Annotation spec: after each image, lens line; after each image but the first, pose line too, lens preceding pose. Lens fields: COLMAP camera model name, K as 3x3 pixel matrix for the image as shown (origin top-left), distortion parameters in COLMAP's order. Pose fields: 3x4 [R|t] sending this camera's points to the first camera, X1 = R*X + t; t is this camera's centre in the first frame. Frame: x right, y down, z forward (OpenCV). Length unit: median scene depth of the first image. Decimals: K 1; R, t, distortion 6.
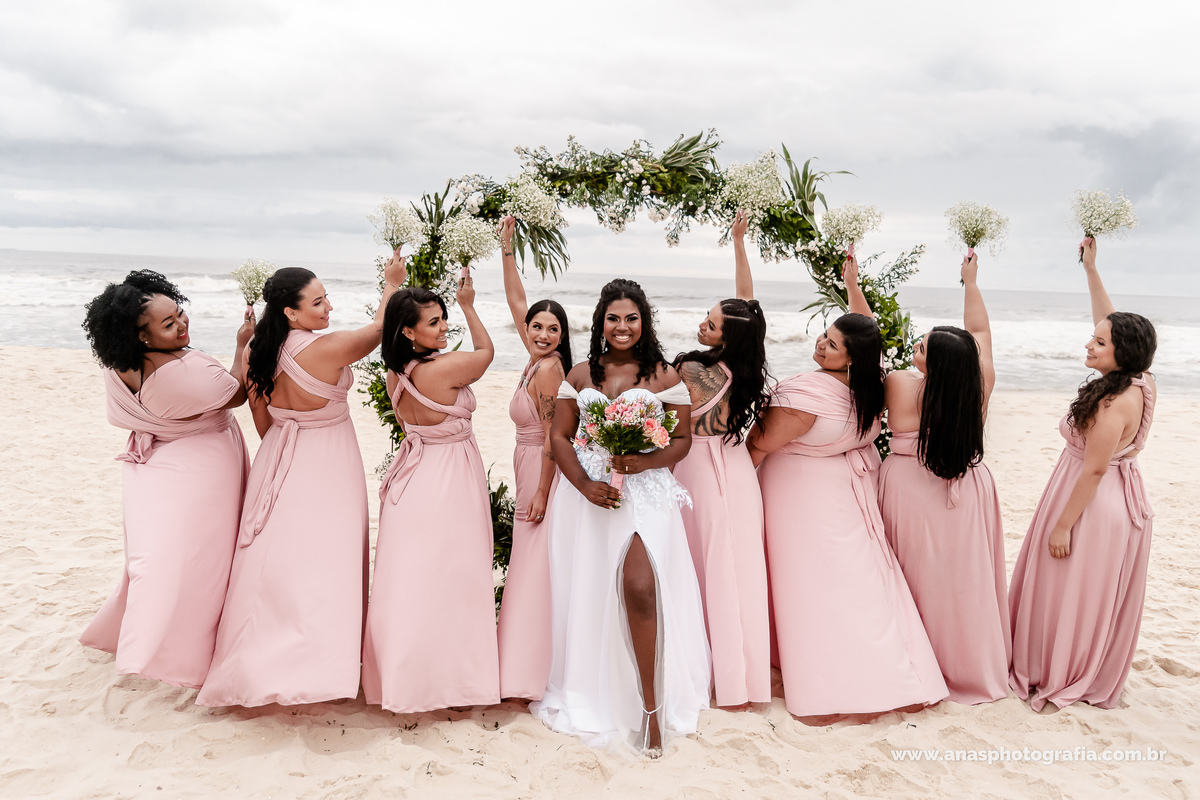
lens RADIAL K [[1024.0, 0, 623.2], [0, 1024.0, 388.2], [0, 0, 1]] dist [0.014008, -0.011375]
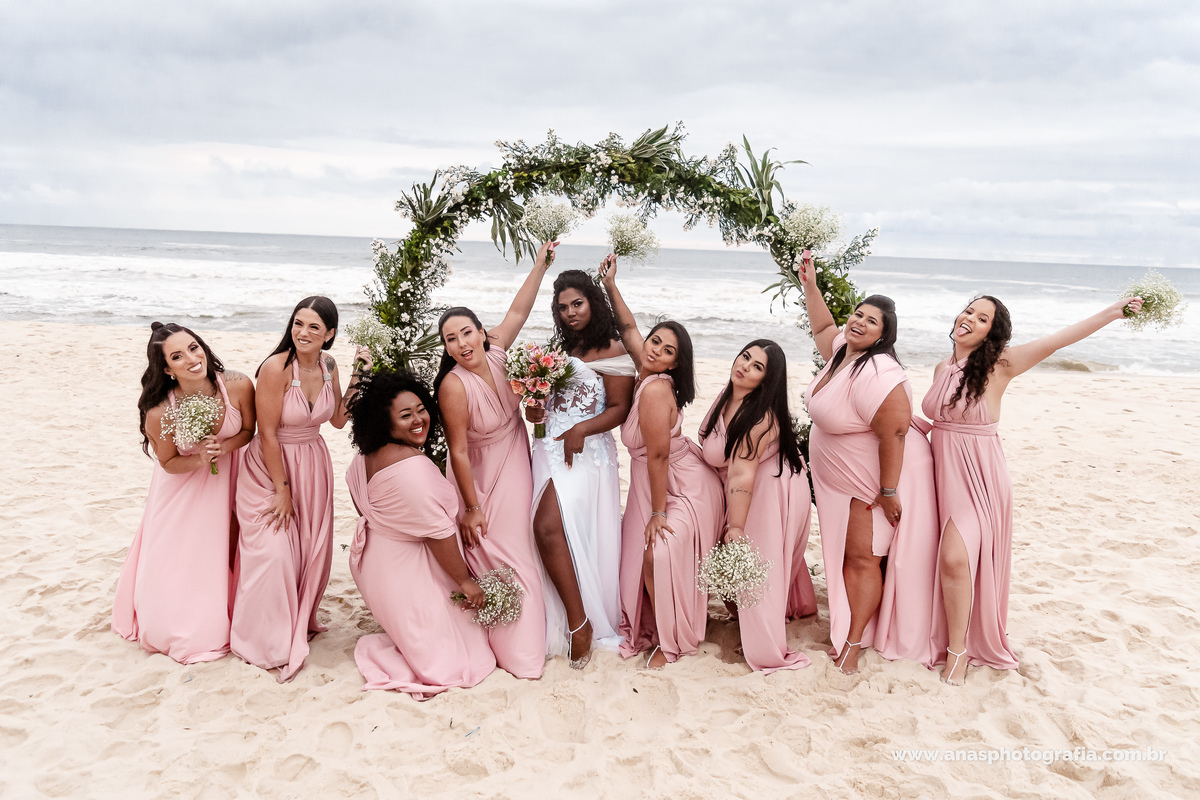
lens RADIAL K [[1073.0, 0, 607.5], [0, 1073.0, 383.4], [0, 0, 1]] dist [-0.025865, 0.032812]
pose [[0.998435, 0.004106, -0.055769, 0.077625], [-0.003272, 0.999882, 0.015039, 0.005857], [0.055825, -0.014833, 0.998330, -0.136894]]
